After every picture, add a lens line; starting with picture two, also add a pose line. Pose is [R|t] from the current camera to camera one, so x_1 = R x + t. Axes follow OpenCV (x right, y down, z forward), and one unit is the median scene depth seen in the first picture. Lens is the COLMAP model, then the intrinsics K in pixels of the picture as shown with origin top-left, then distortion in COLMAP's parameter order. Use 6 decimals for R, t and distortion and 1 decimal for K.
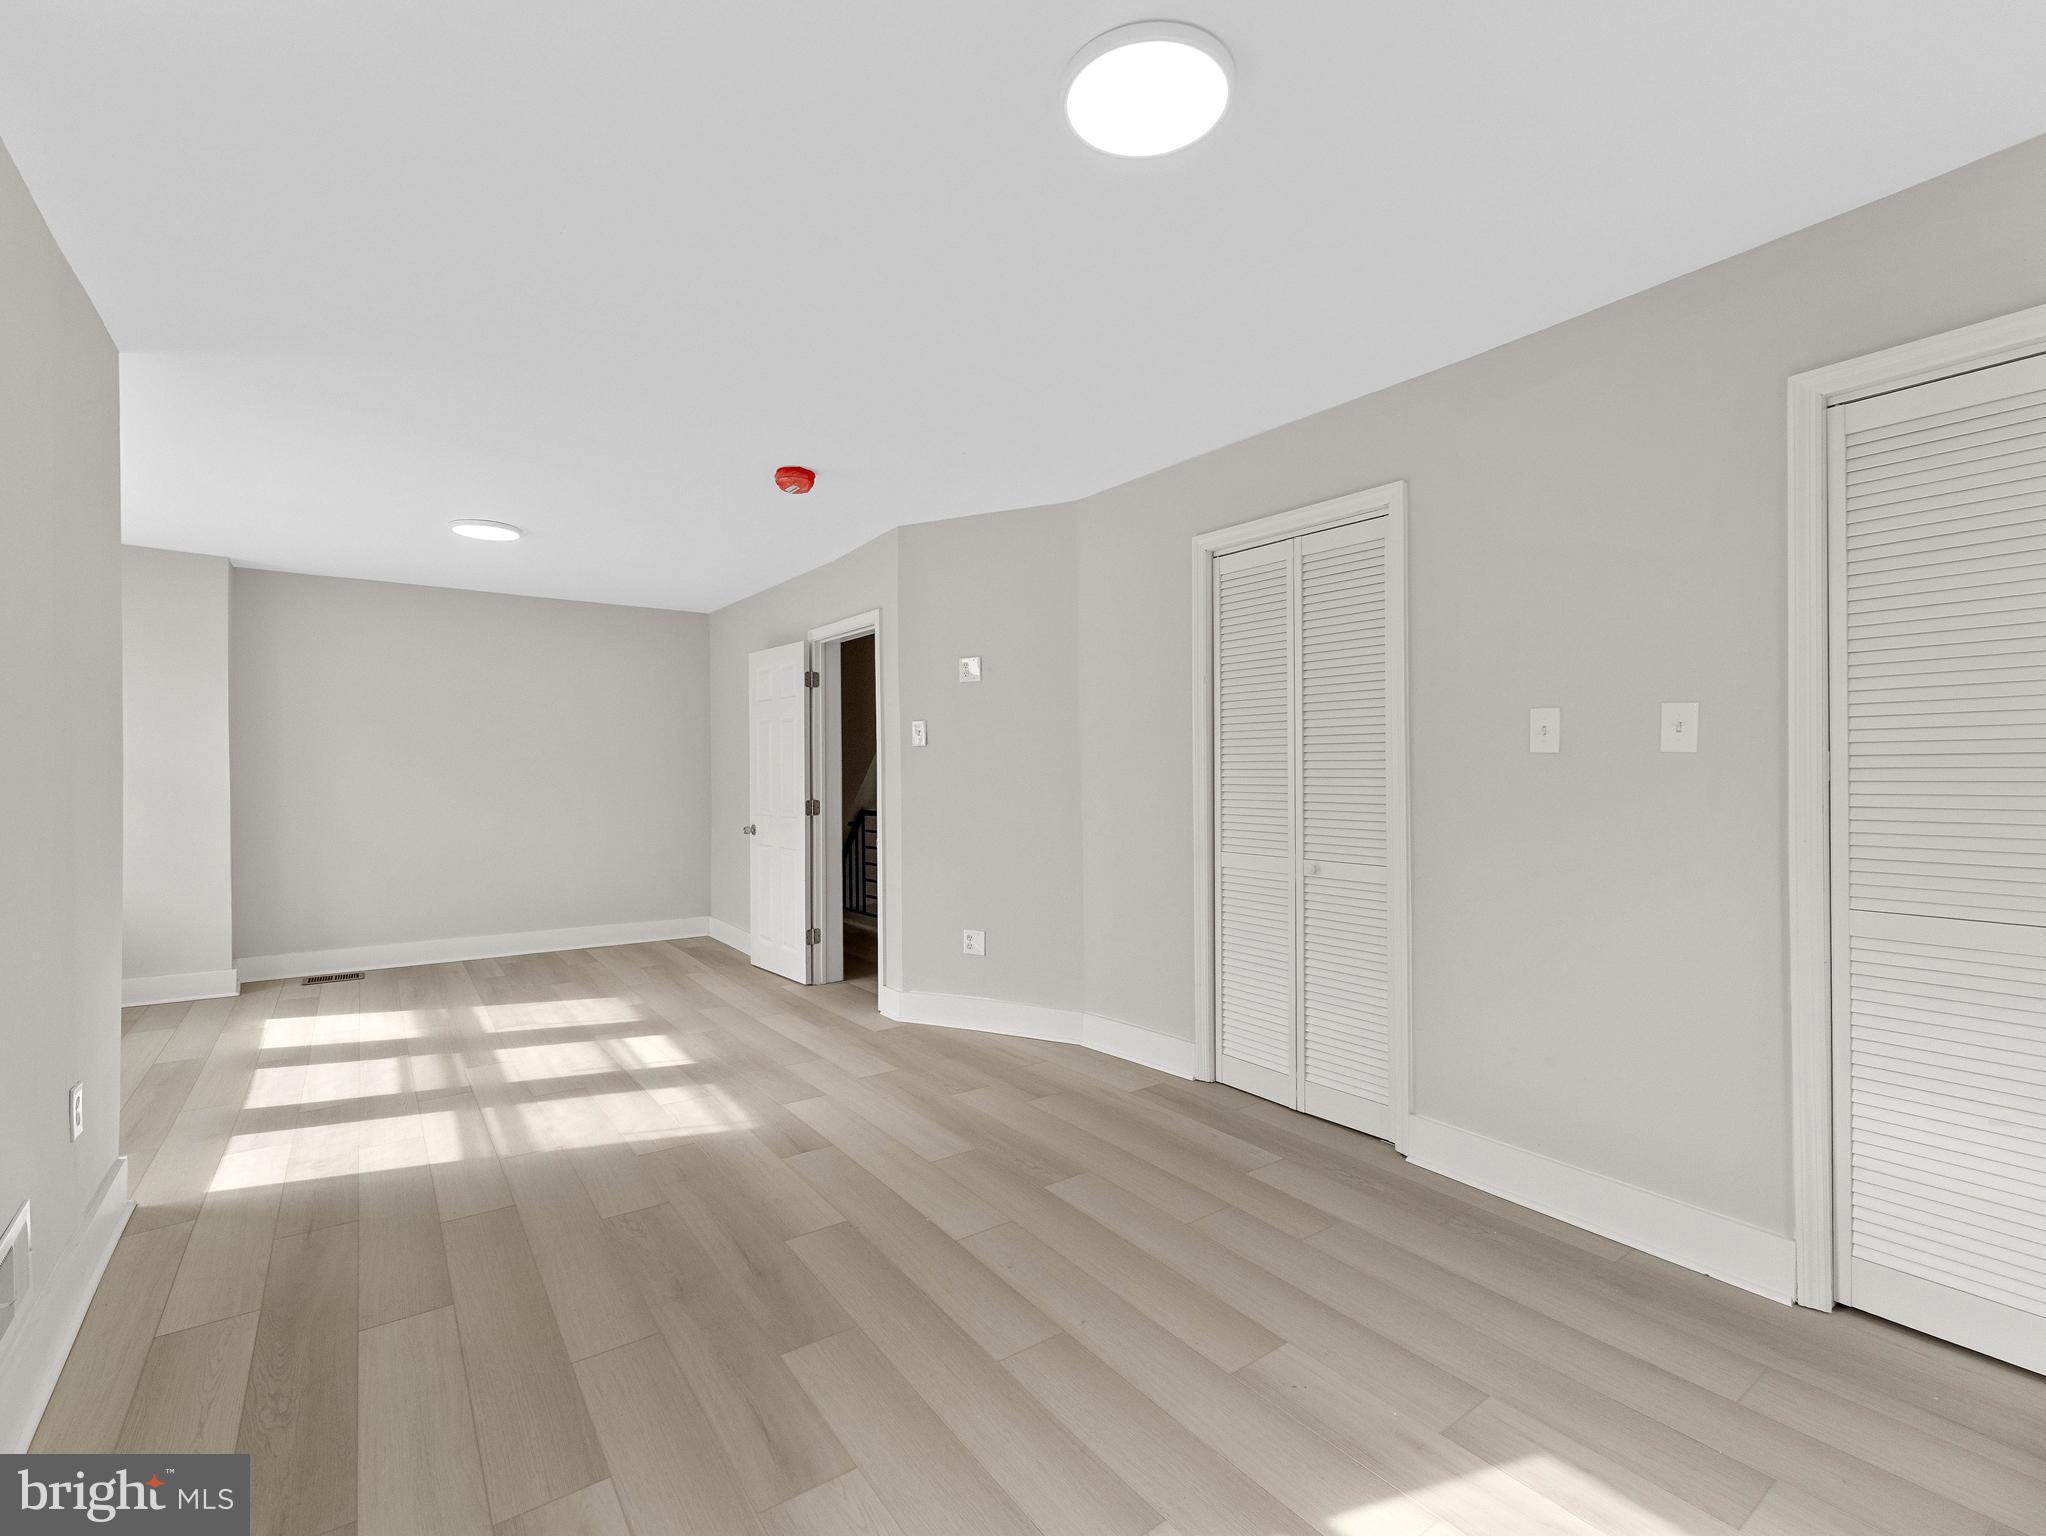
lens RADIAL K [[929.5, 0, 1029.5], [0, 929.5, 752.9], [0, 0, 1]] dist [-0.001228, -0.001097]
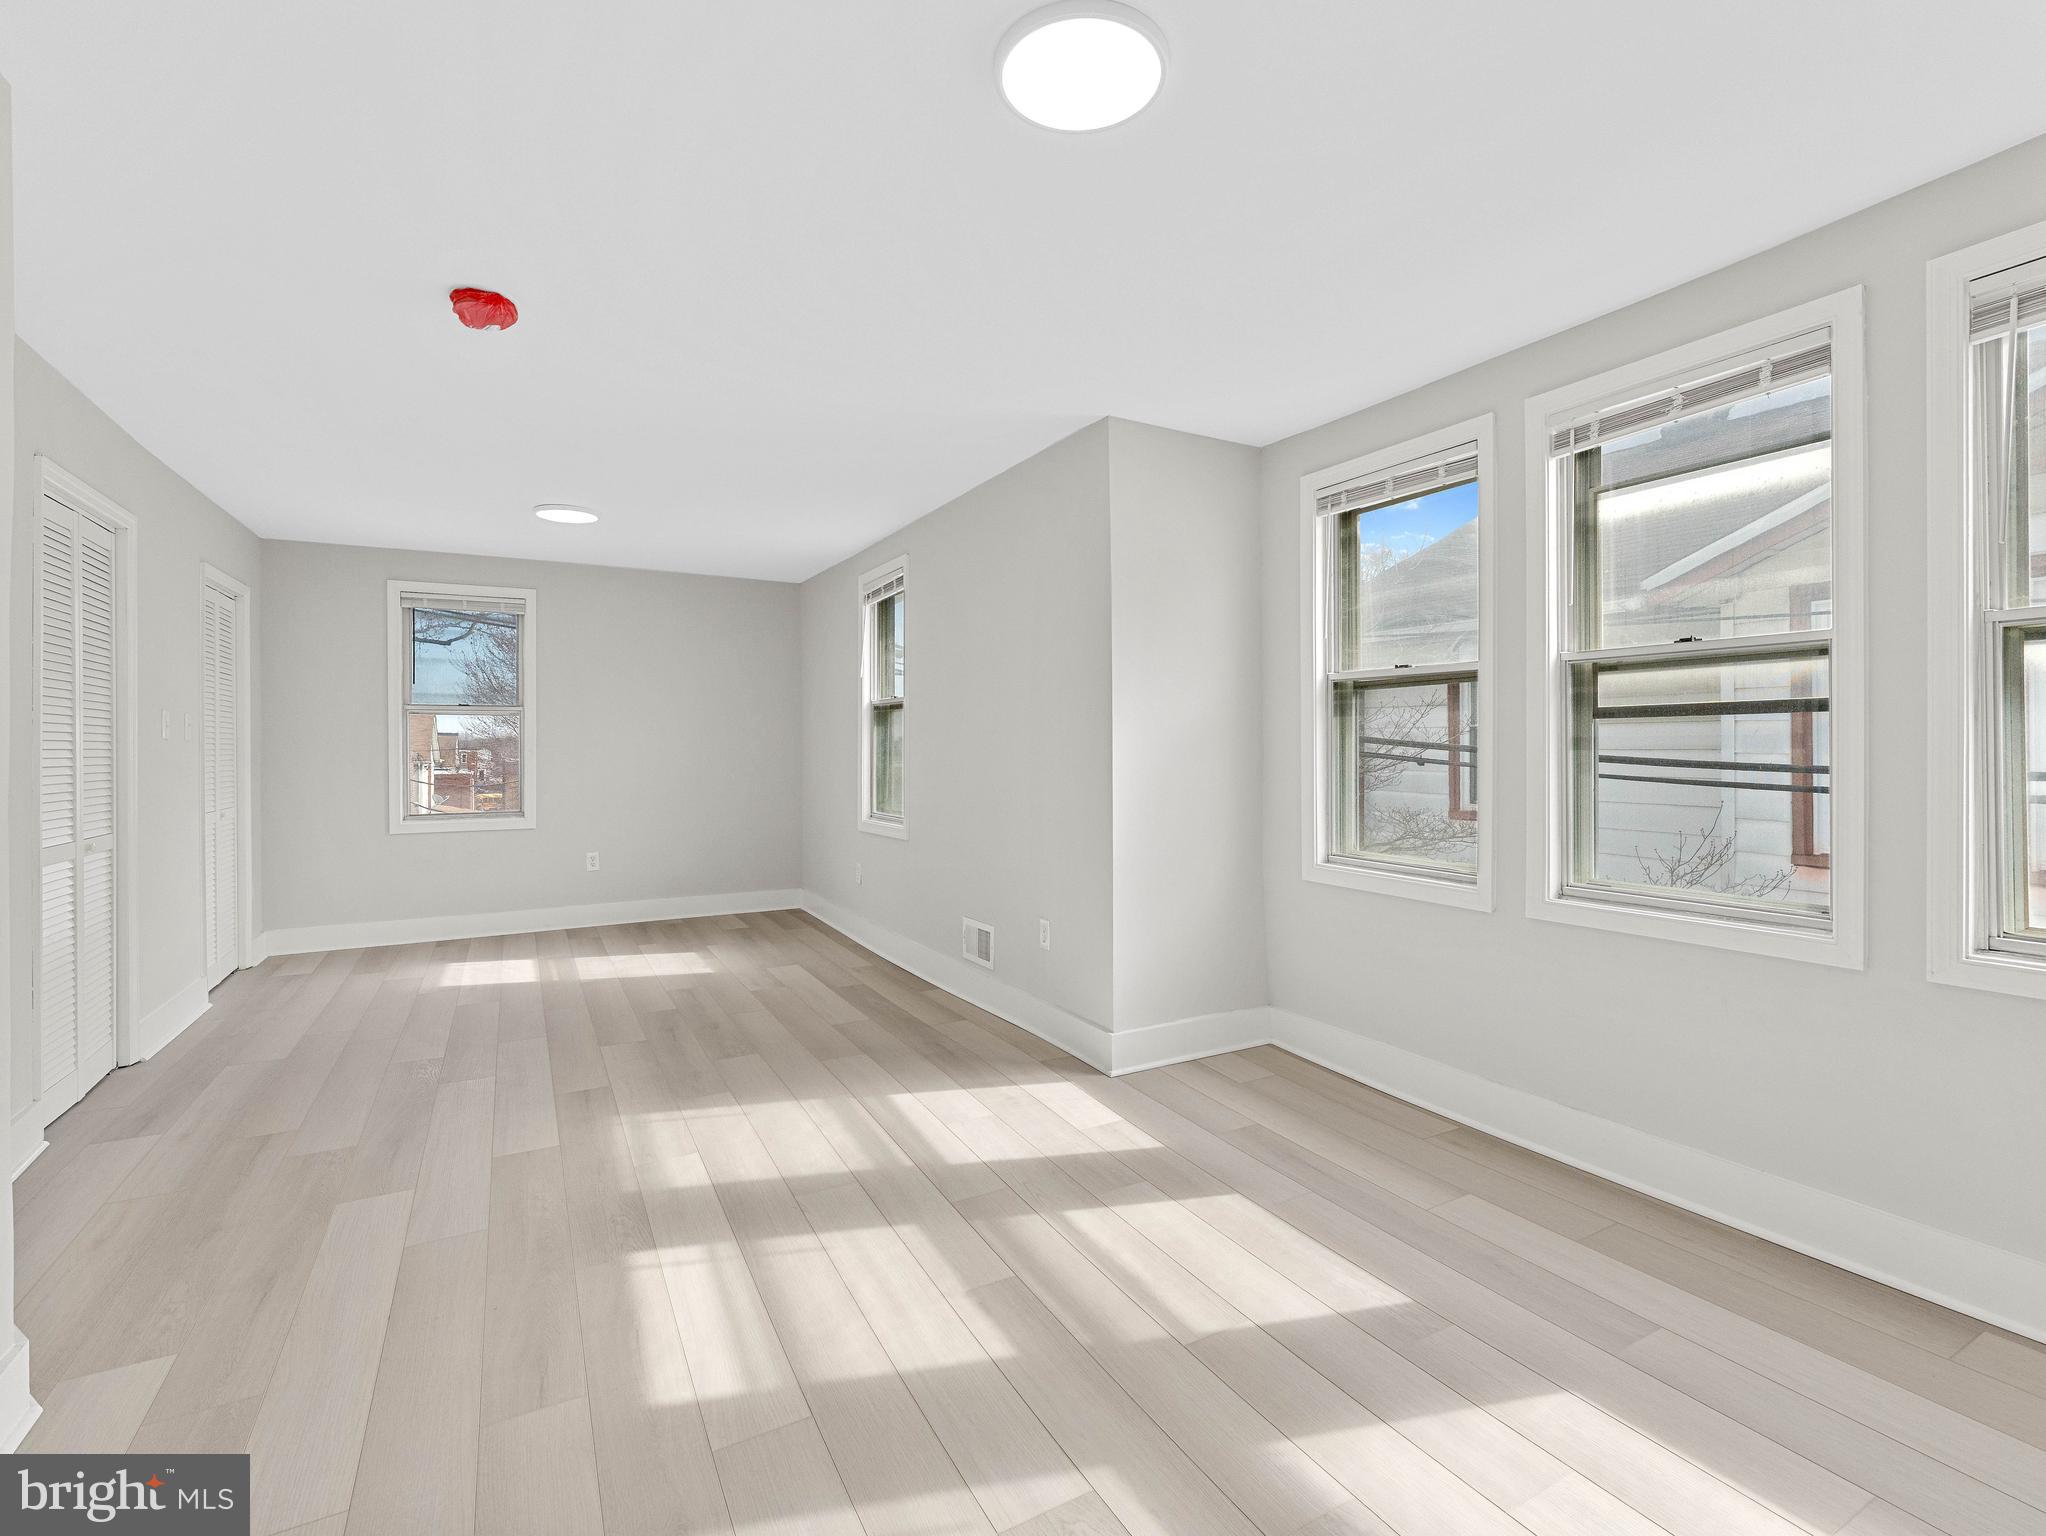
lens RADIAL K [[929.5, 0, 1029.5], [0, 929.5, 752.9], [0, 0, 1]] dist [-0.001228, -0.001097]
pose [[-0.993173, 0.010526, 0.116175, -0.779171], [0.009658, 0.999921, -0.008033, 0.038436], [-0.116251, -0.006856, -0.993196, 1.770365]]
